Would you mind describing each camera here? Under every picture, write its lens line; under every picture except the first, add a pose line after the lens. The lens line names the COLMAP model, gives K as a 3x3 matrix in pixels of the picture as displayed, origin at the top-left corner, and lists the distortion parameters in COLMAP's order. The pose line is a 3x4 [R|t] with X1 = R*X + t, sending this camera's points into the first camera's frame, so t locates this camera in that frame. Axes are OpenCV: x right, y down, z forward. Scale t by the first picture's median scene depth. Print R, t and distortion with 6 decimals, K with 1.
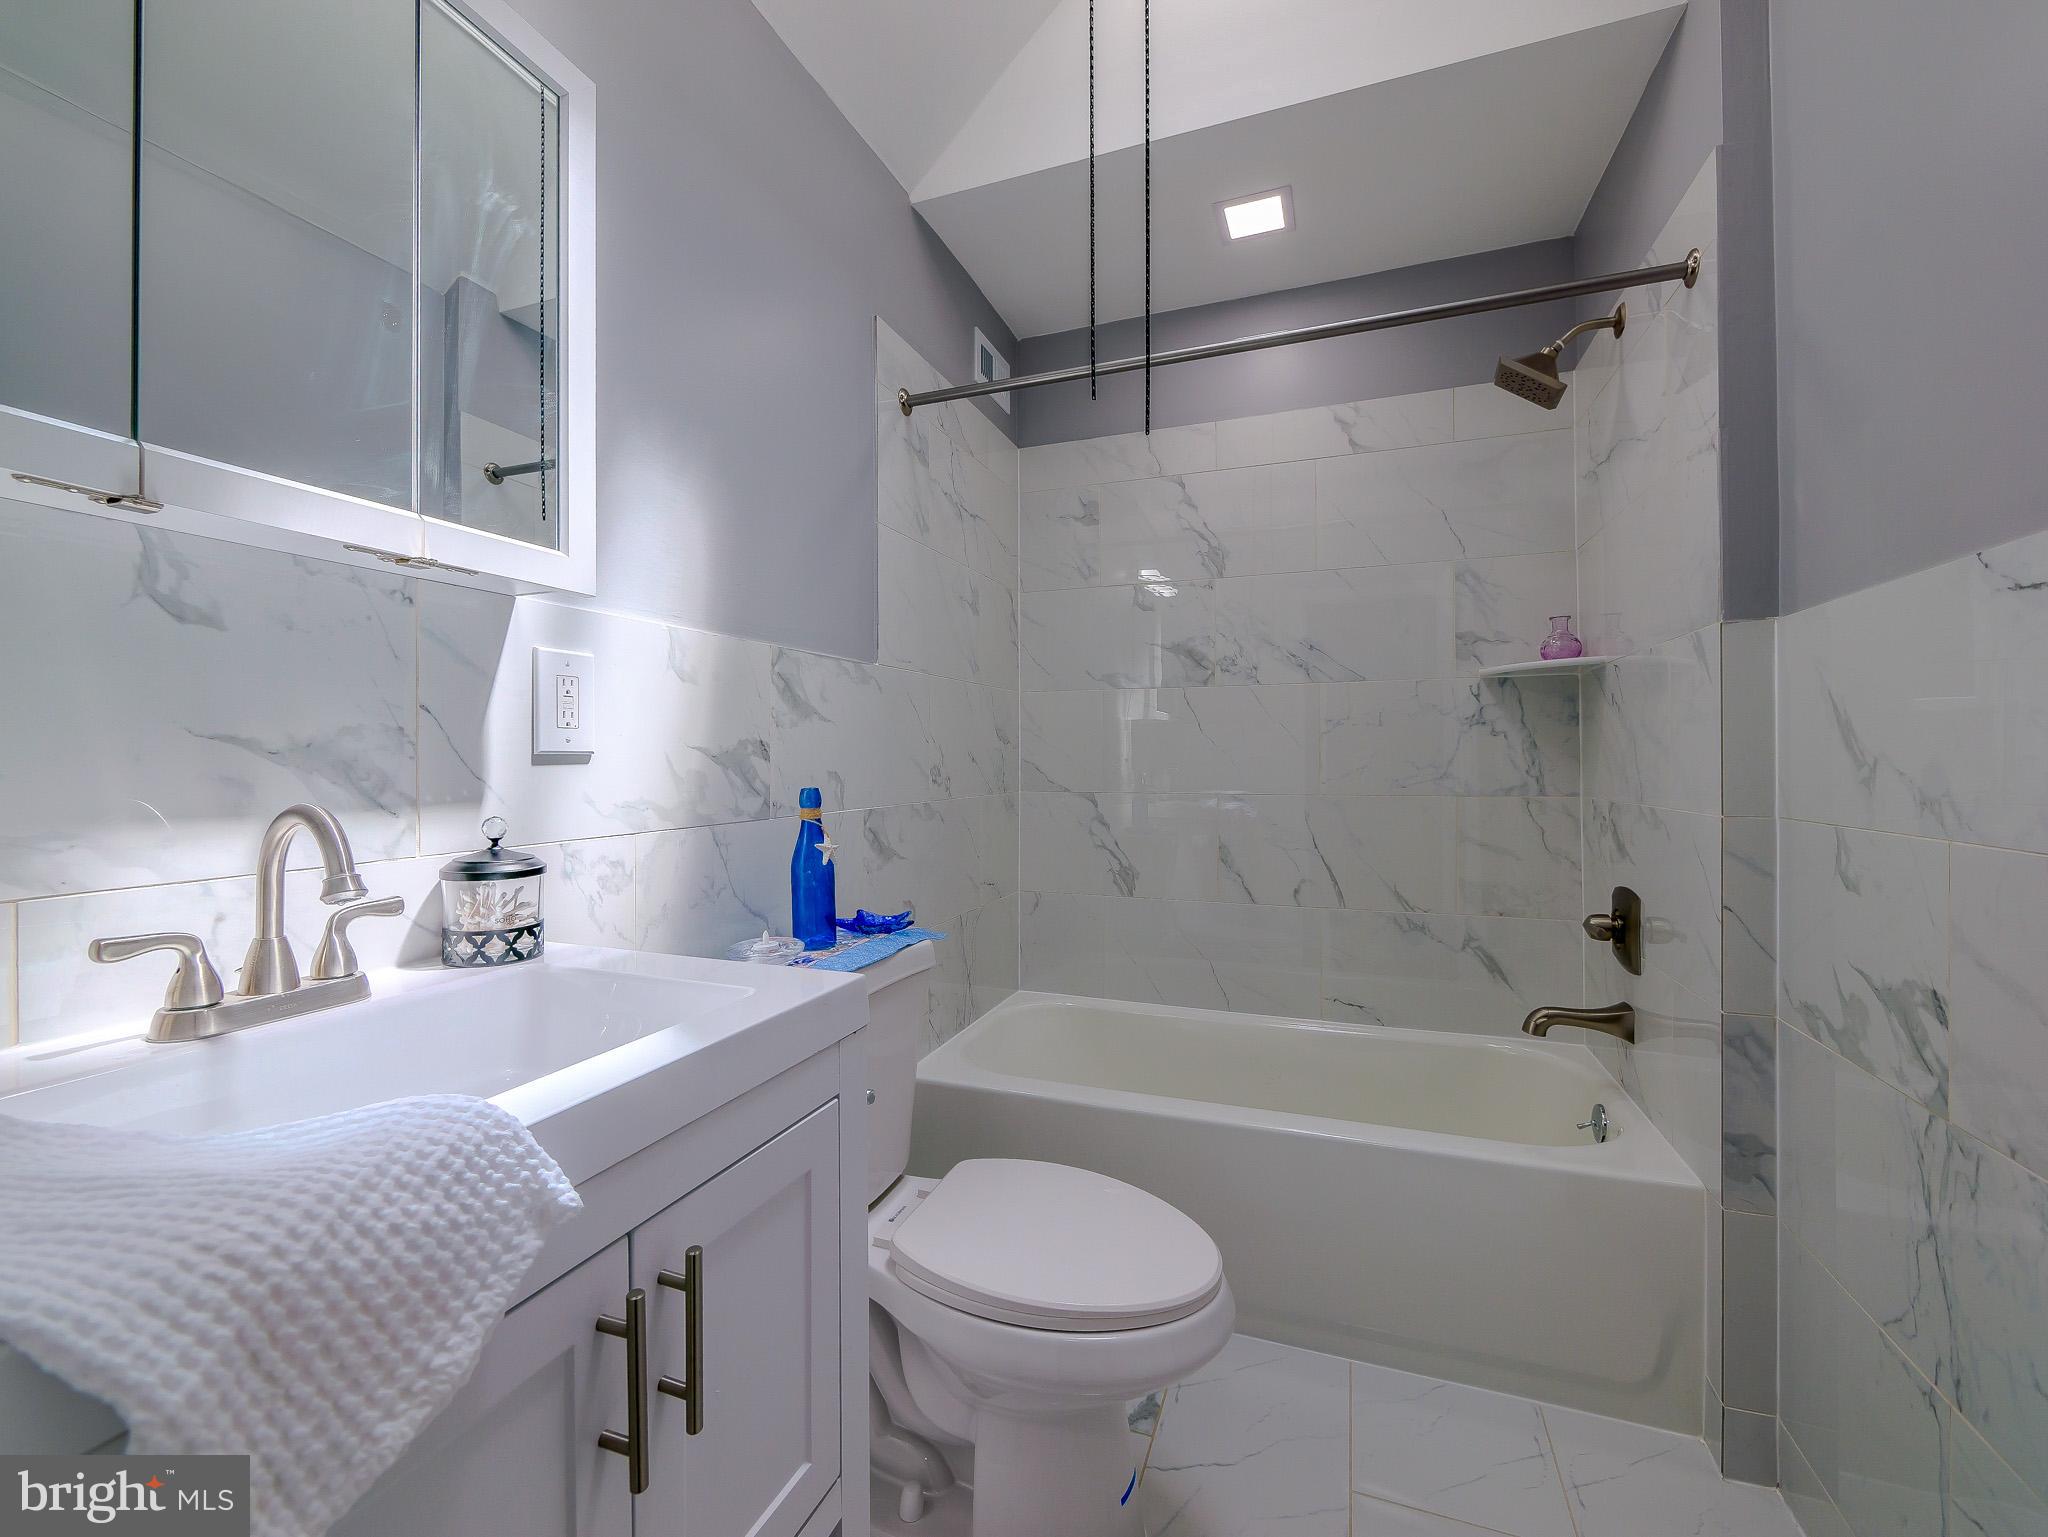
lens RADIAL K [[855.4, 0, 1019.1], [0, 855.4, 761.9], [0, 0, 1]] dist [-0.006343, -0.000078]
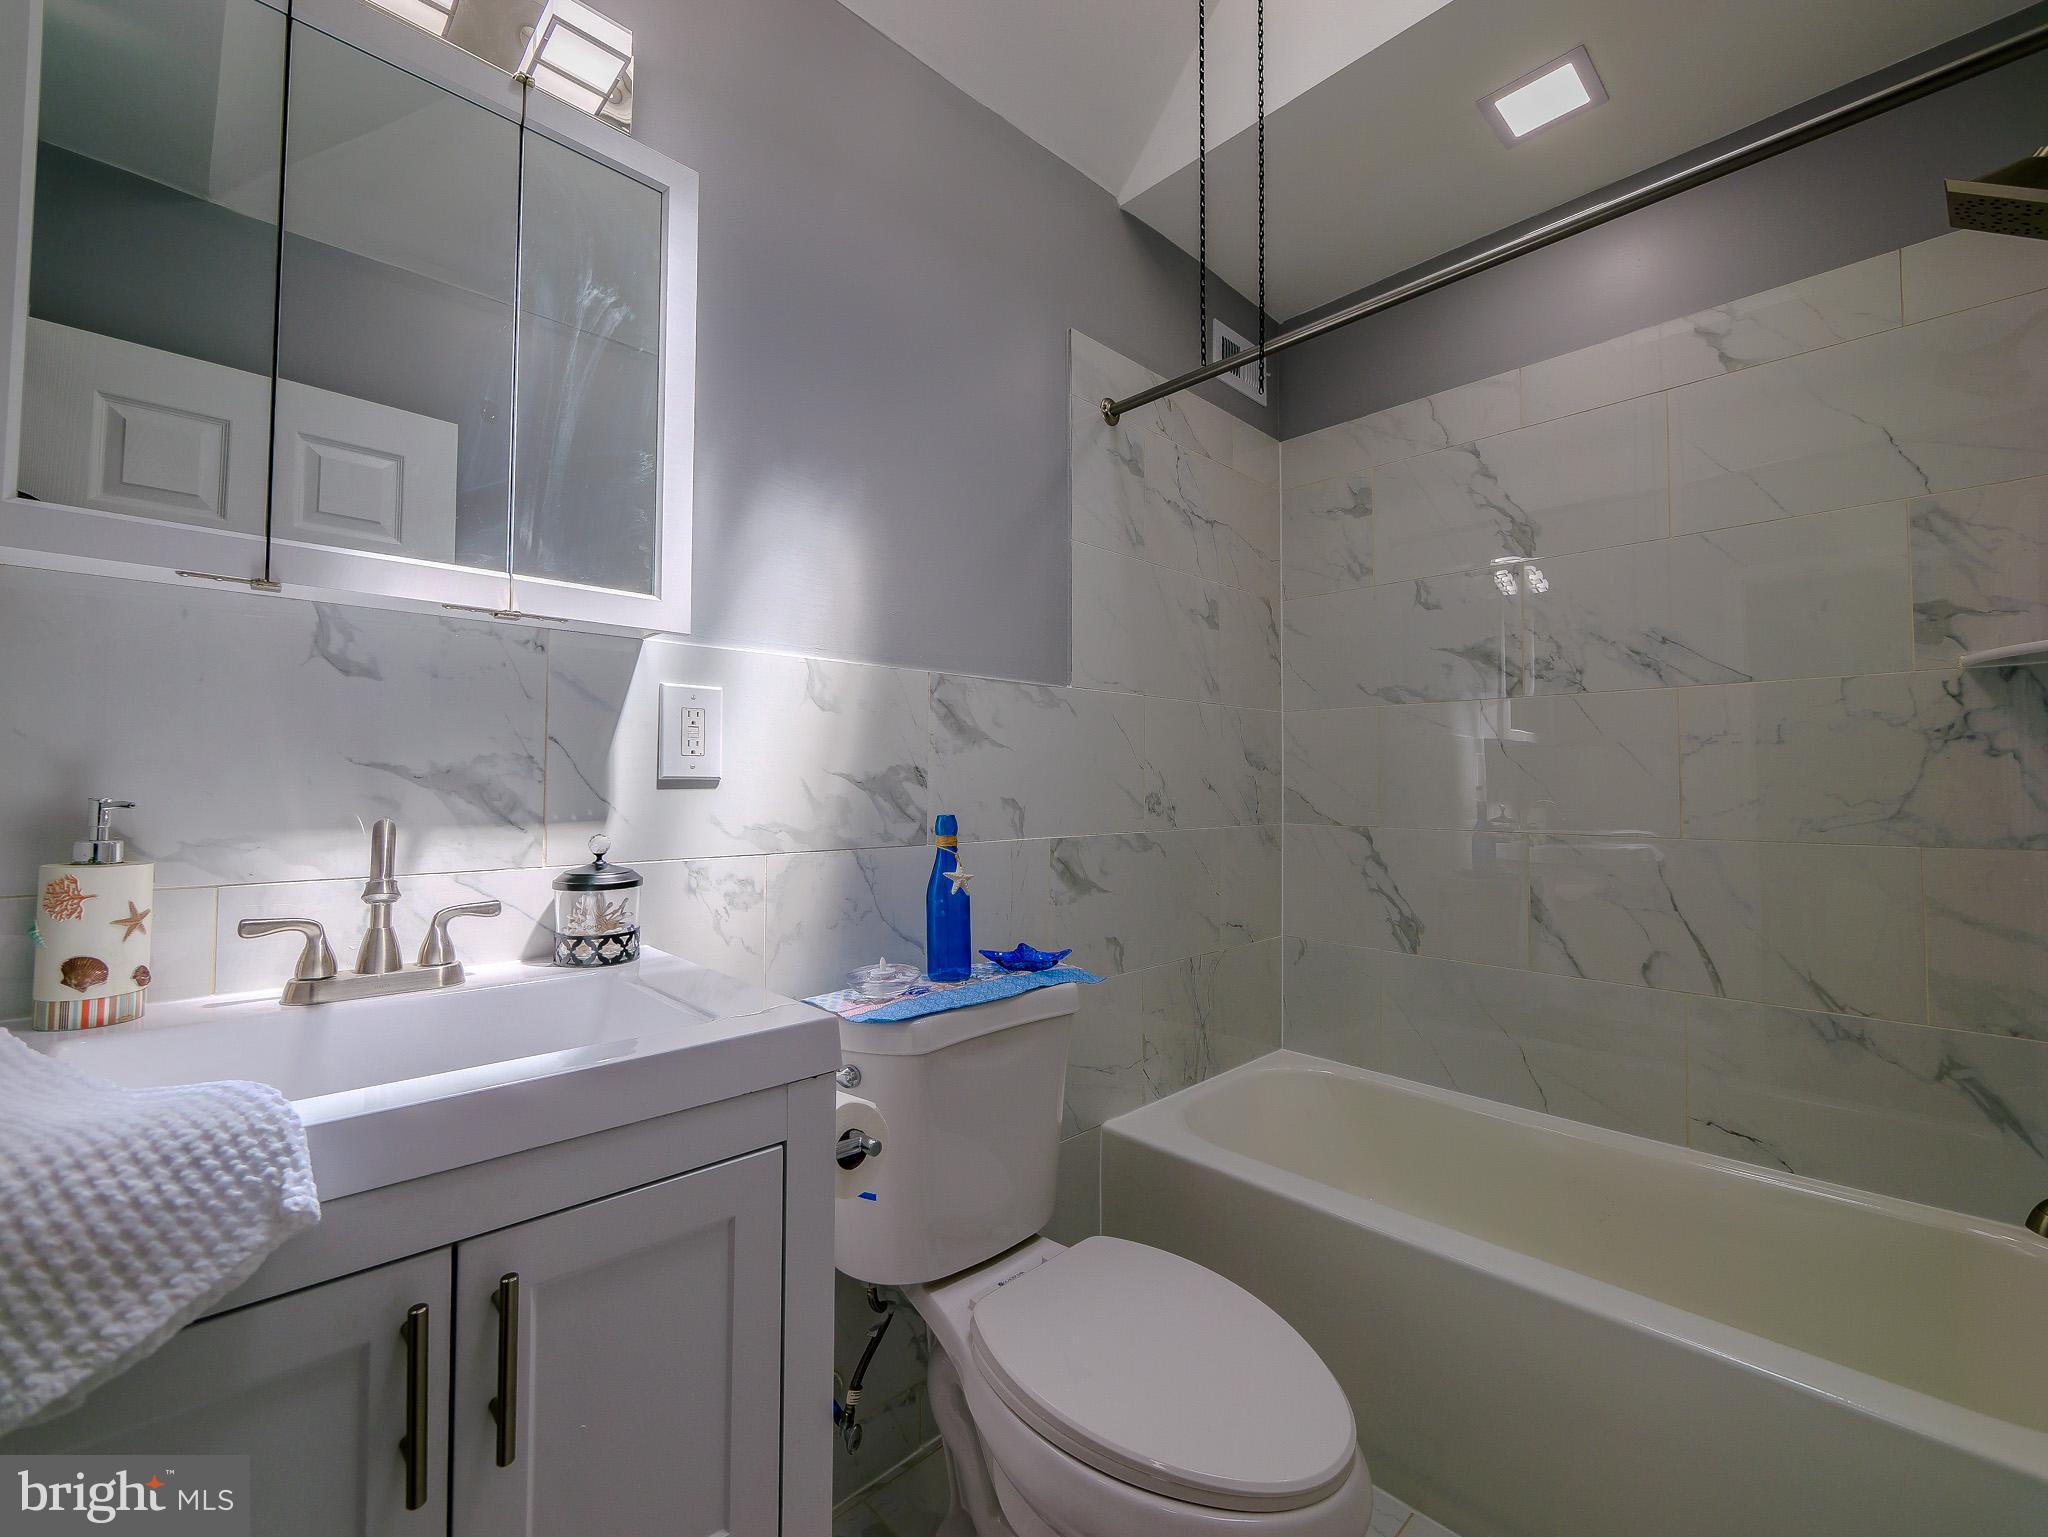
lens RADIAL K [[855.4, 0, 1019.1], [0, 855.4, 761.9], [0, 0, 1]] dist [-0.006343, -0.000078]
pose [[0.902538, -0.005757, -0.430571, 0.243801], [-0.007829, 0.999526, -0.029775, -0.001518], [0.430539, 0.030244, 0.902065, 0.141659]]
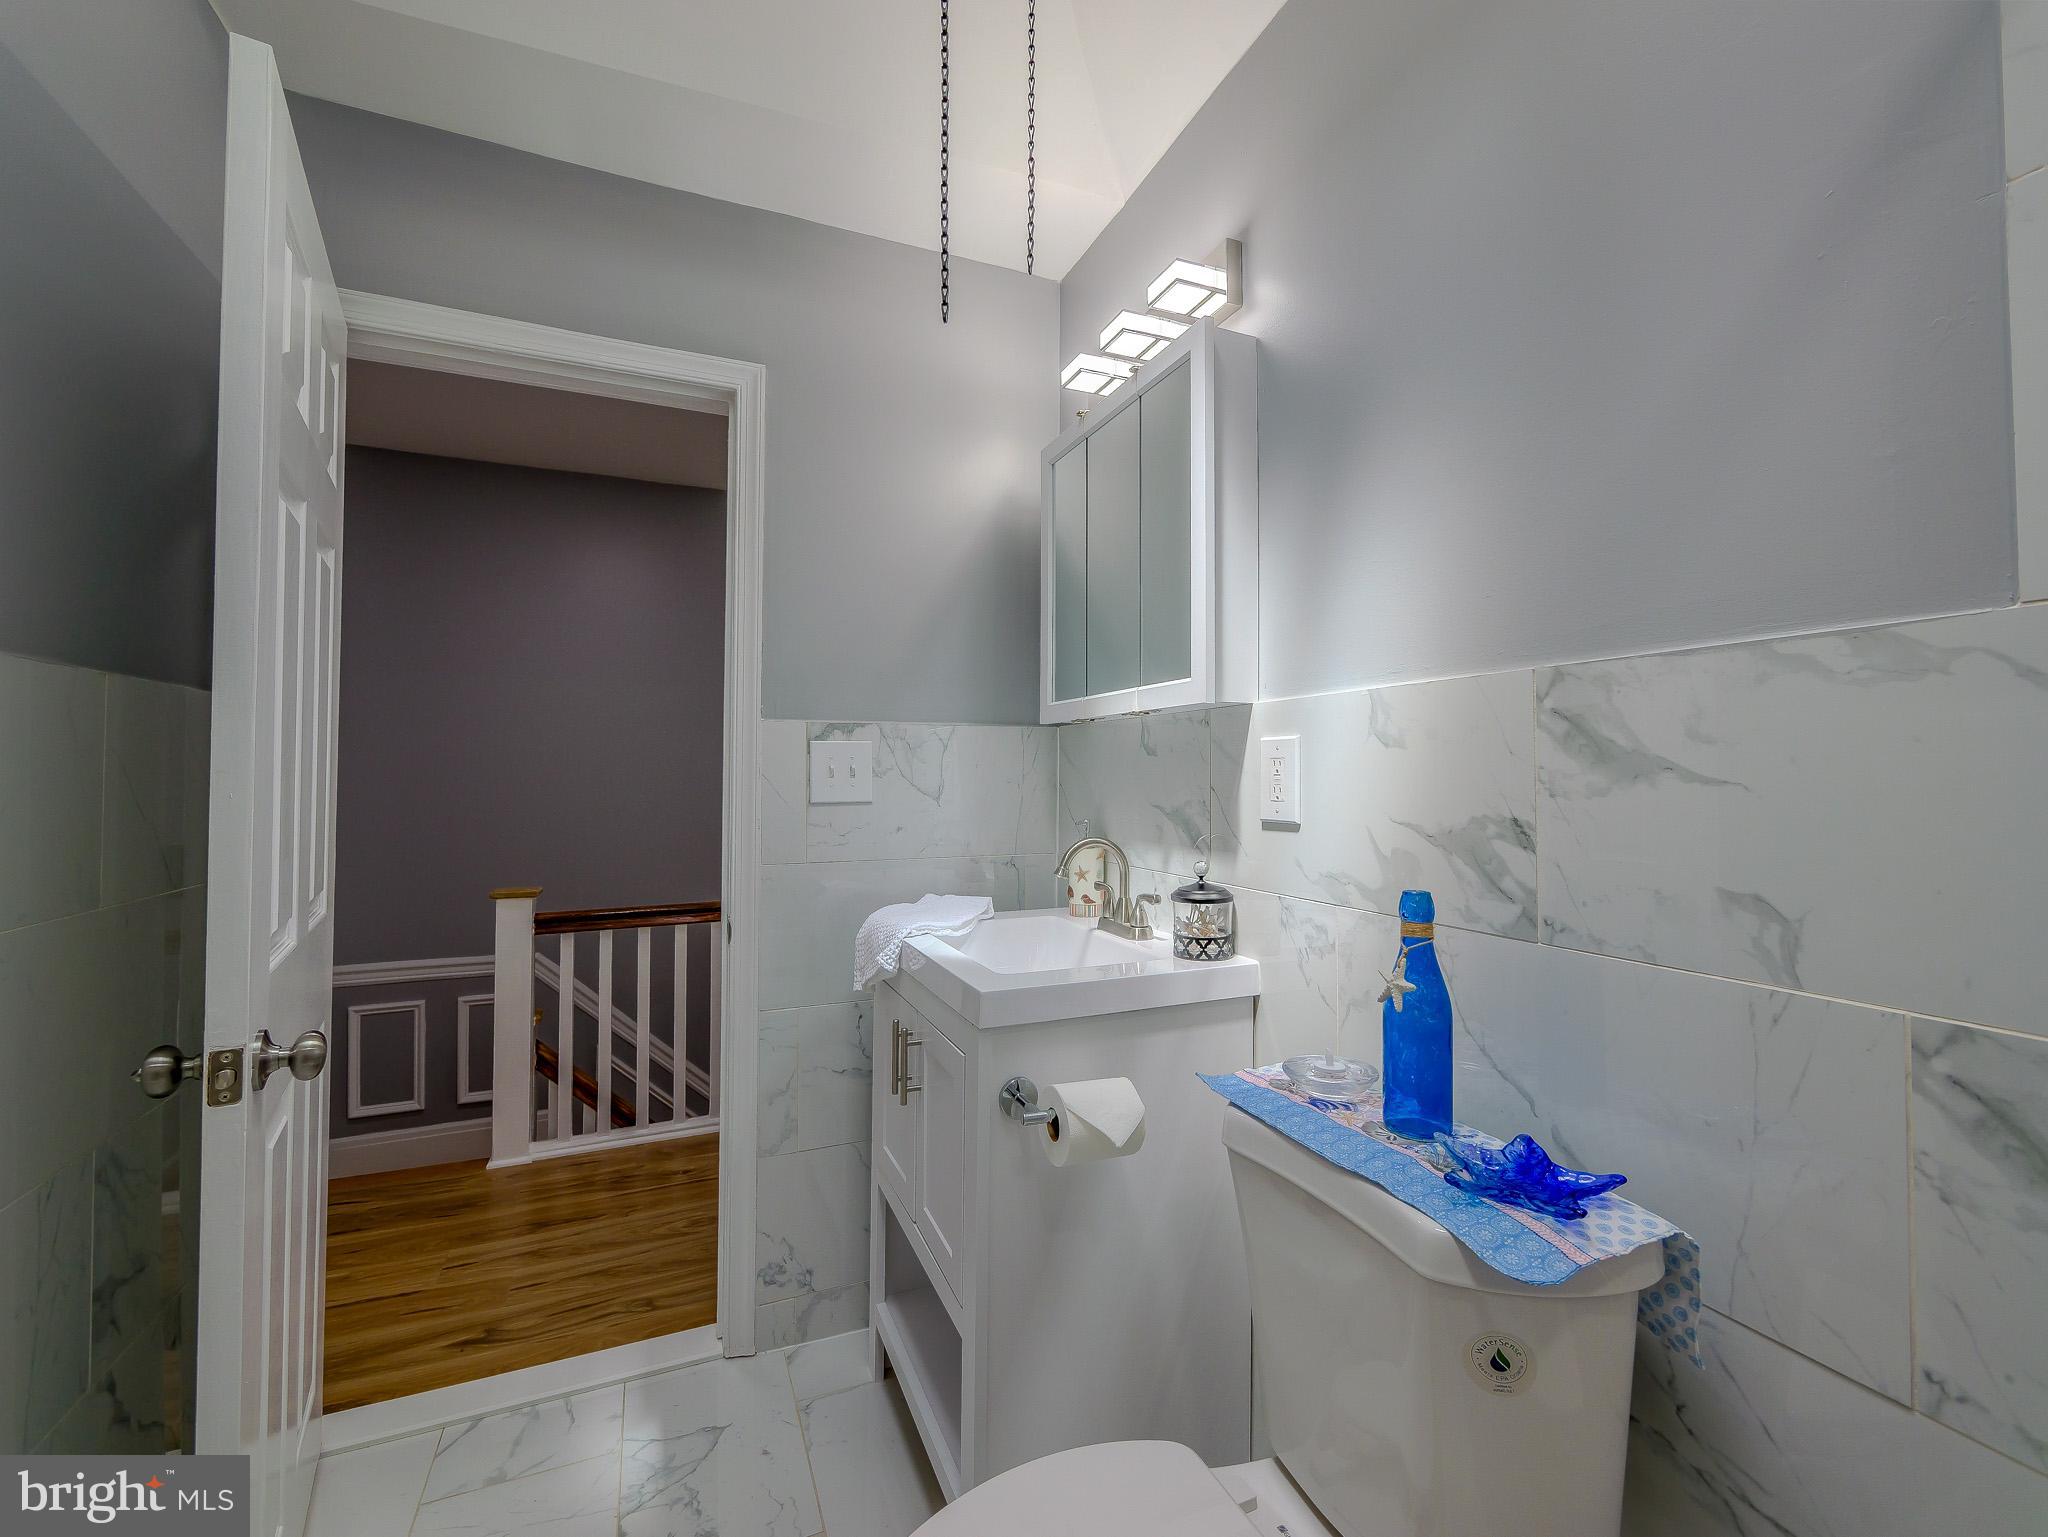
lens RADIAL K [[855.4, 0, 1019.1], [0, 855.4, 761.9], [0, 0, 1]] dist [-0.006343, -0.000078]
pose [[-0.719975, -0.008986, -0.693942, 0.431392], [-0.002125, 0.999940, -0.010744, -0.060977], [0.693997, -0.006261, -0.719951, 1.214473]]
